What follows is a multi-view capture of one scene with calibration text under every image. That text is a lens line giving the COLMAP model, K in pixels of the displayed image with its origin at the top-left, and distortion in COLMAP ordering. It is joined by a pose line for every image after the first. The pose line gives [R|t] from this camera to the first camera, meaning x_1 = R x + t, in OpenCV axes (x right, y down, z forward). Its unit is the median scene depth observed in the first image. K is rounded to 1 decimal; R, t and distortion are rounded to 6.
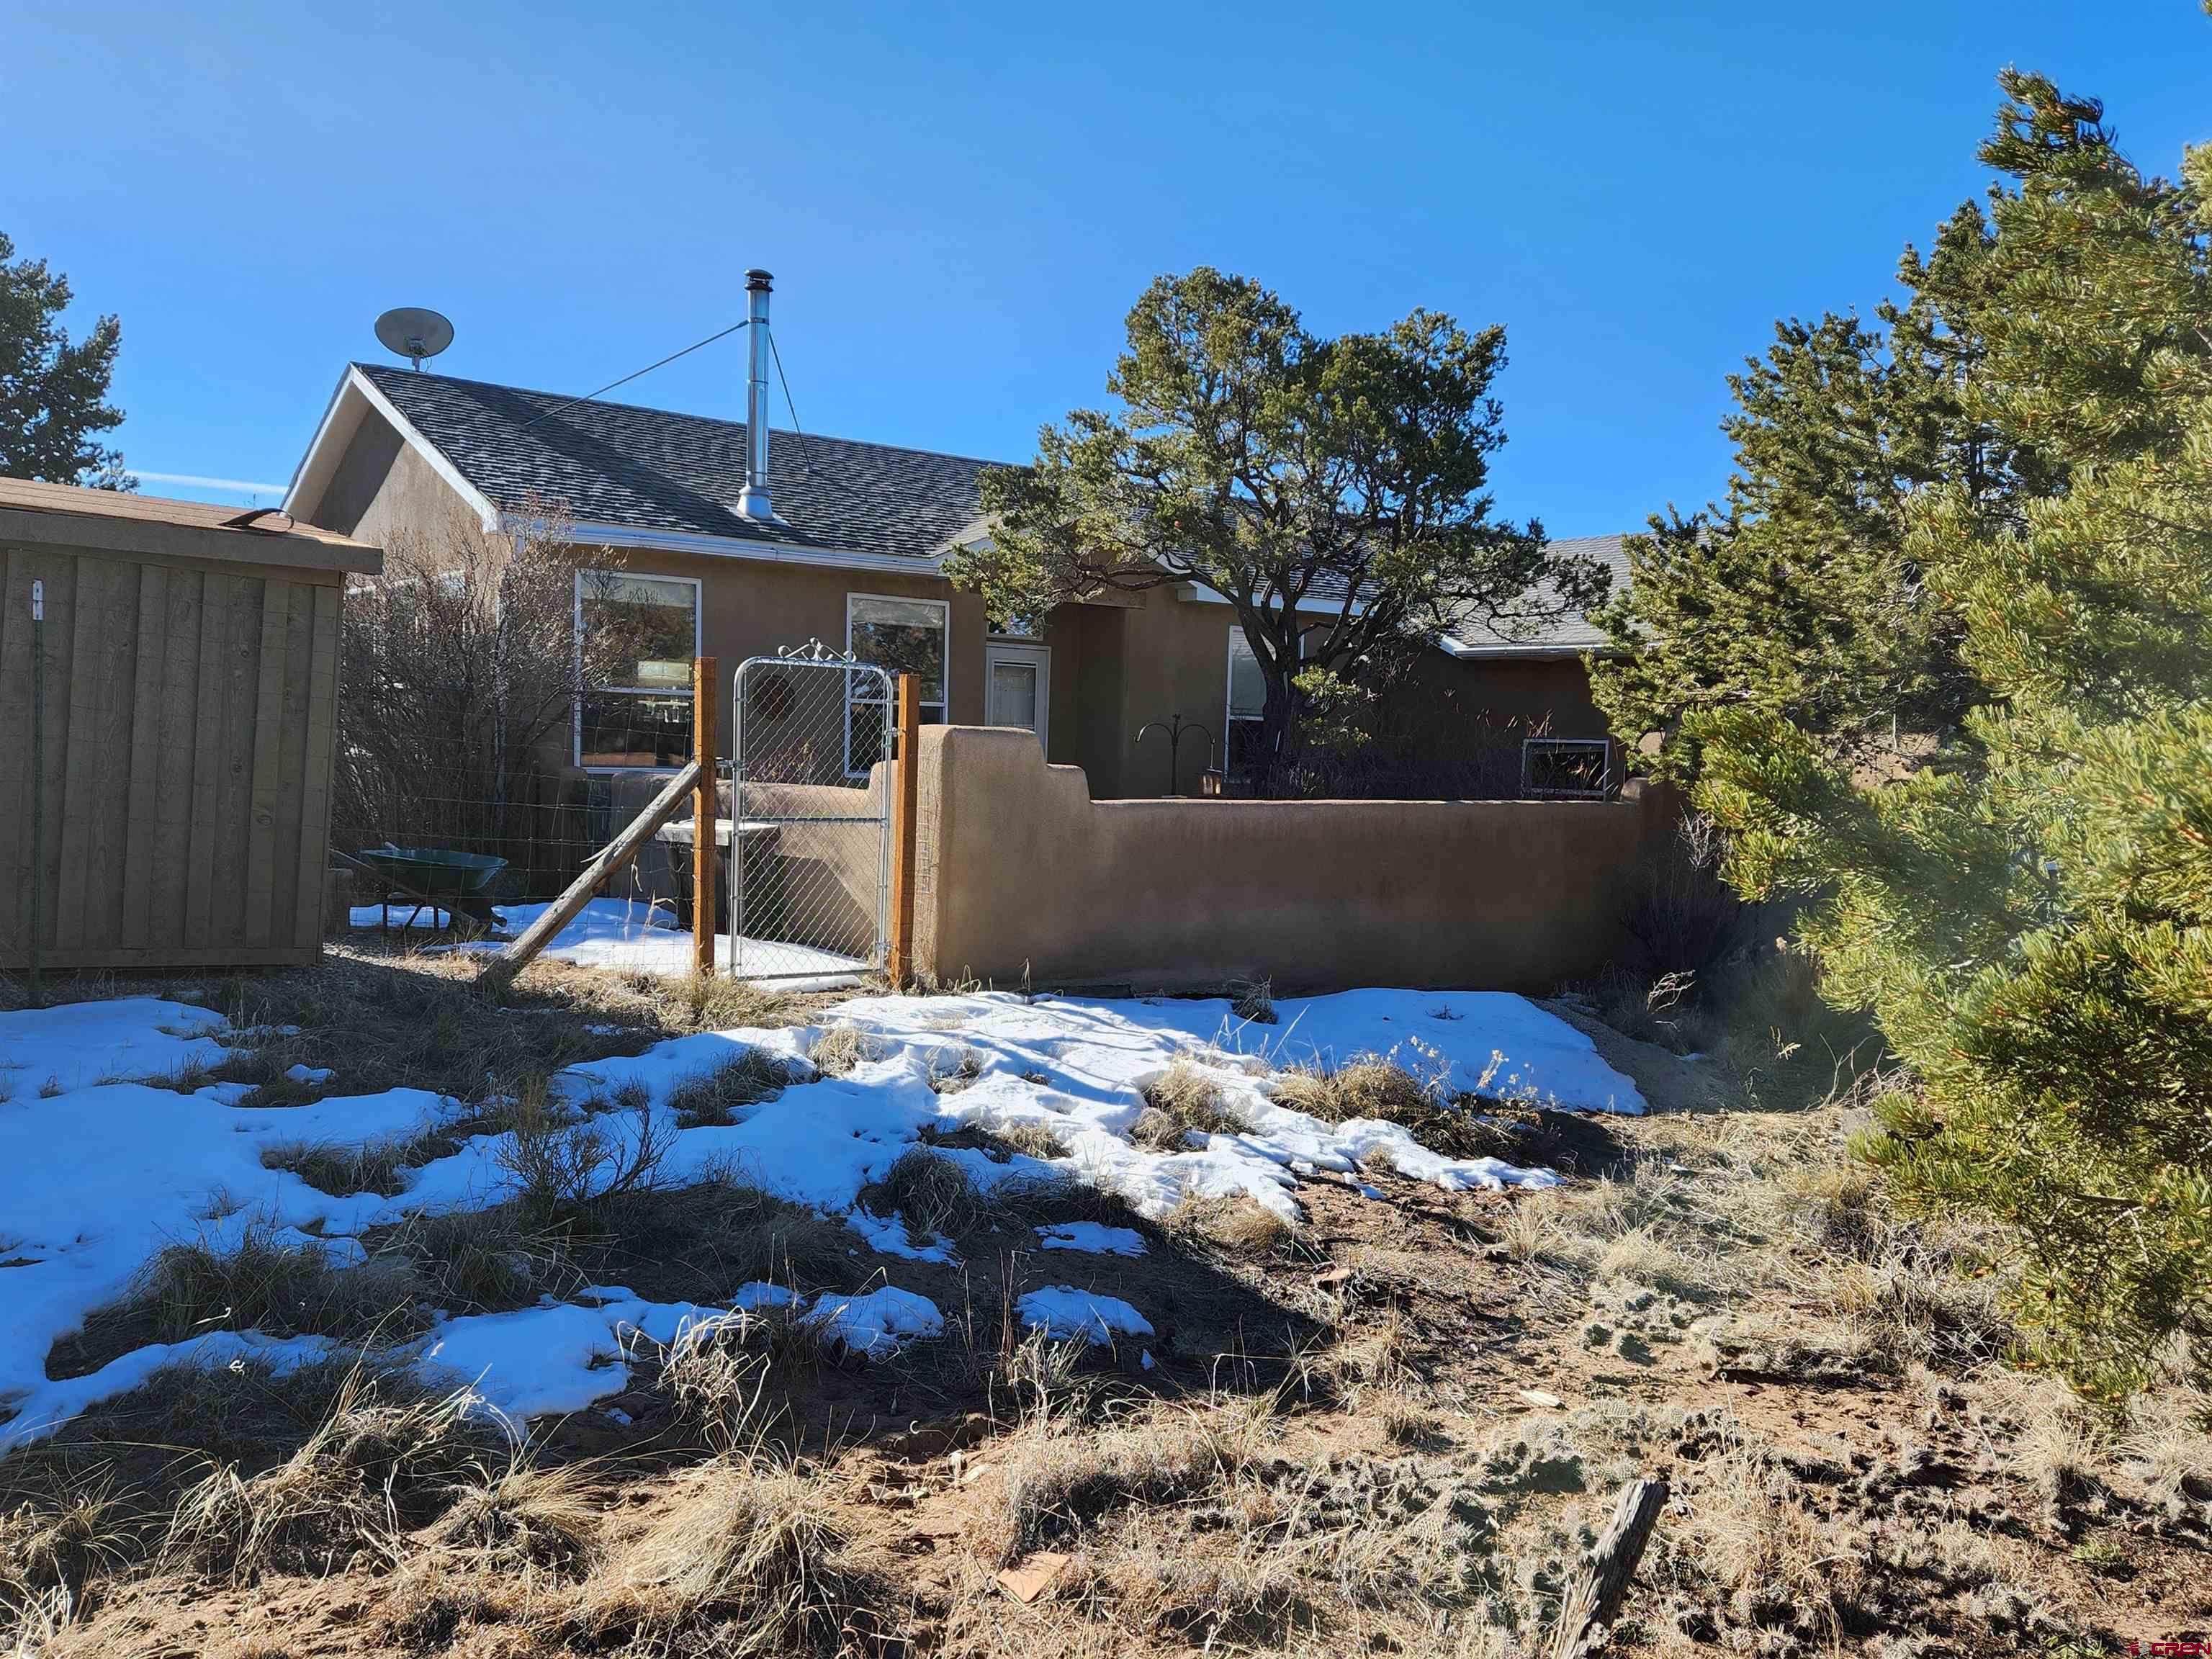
lens RADIAL K [[1733.7, 0, 1106.0], [0, 1733.7, 829.5], [0, 0, 1]] dist [0.091516, -0.092908]
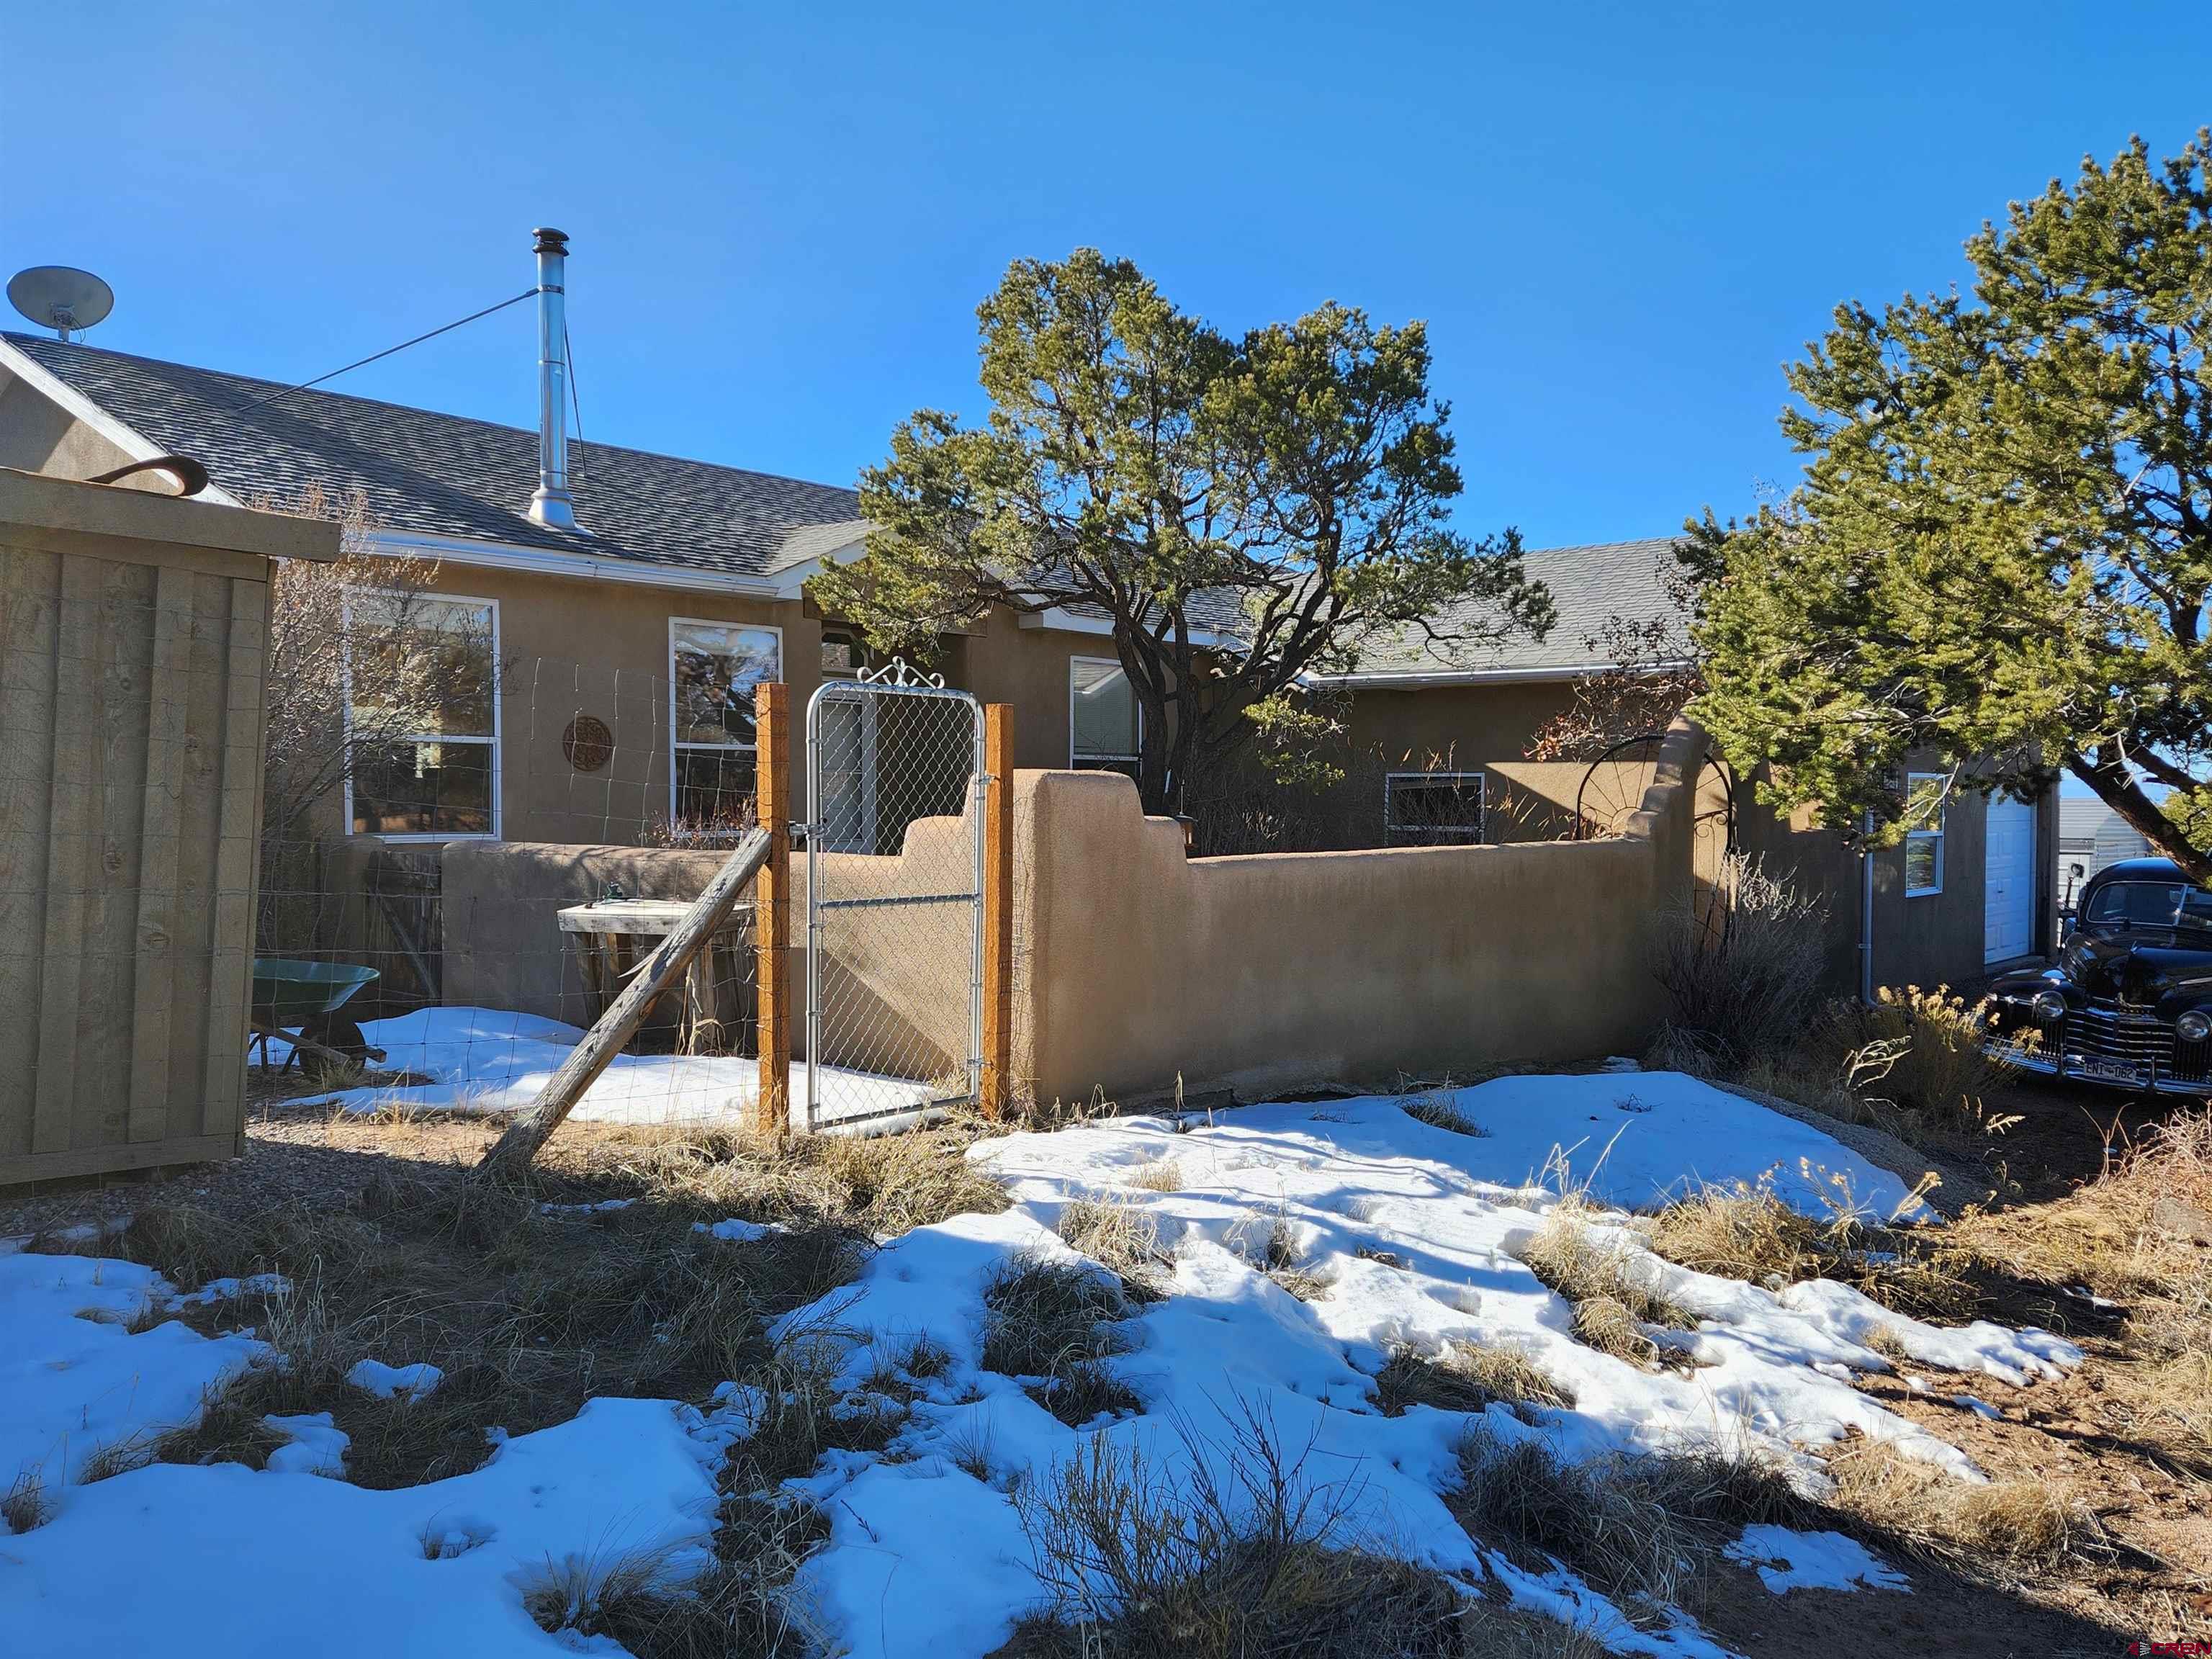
lens RADIAL K [[1733.7, 0, 1106.0], [0, 1733.7, 829.5], [0, 0, 1]] dist [0.091516, -0.092908]
pose [[0.975672, -0.030736, 0.217072, -0.199400], [0.035846, 0.999164, -0.019638, -0.015092], [-0.216287, 0.026942, 0.975958, 0.212086]]
